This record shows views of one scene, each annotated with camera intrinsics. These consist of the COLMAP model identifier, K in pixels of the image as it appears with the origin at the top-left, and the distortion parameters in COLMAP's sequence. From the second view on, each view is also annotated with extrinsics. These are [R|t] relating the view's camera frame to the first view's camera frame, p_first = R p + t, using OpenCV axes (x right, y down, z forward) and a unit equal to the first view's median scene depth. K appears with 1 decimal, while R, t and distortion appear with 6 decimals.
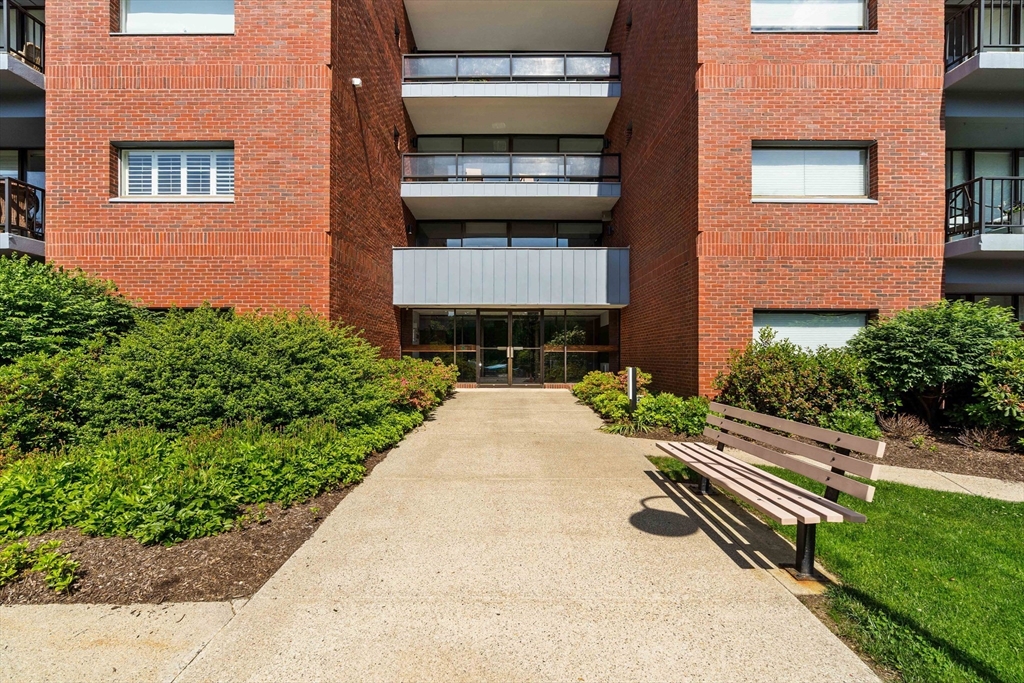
lens RADIAL K [[472.9, 0, 516.2], [0, 472.9, 341.6], [0, 0, 1]] dist [-0.006012, -0.000017]
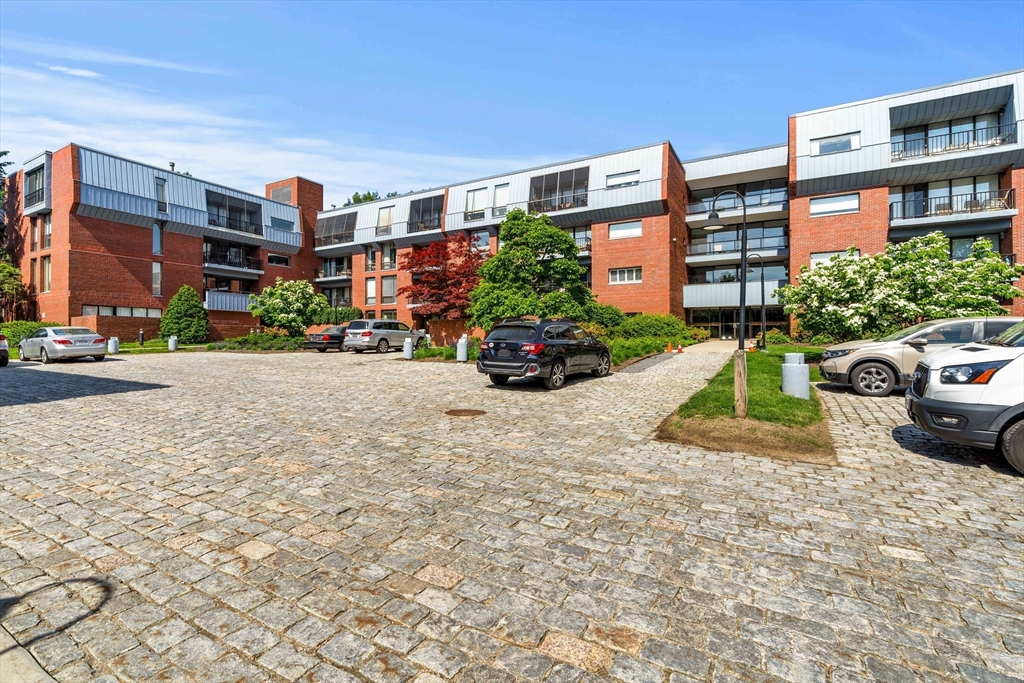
lens RADIAL K [[460.1, 0, 514.2], [0, 460.1, 342.5], [0, 0, 1]] dist [-0.004845, 0.001269]
pose [[0.854068, 0.001002, -0.520160, 0.284531], [0.014339, 0.999573, 0.025469, 0.039708], [0.519964, -0.029211, 0.853689, -1.809310]]
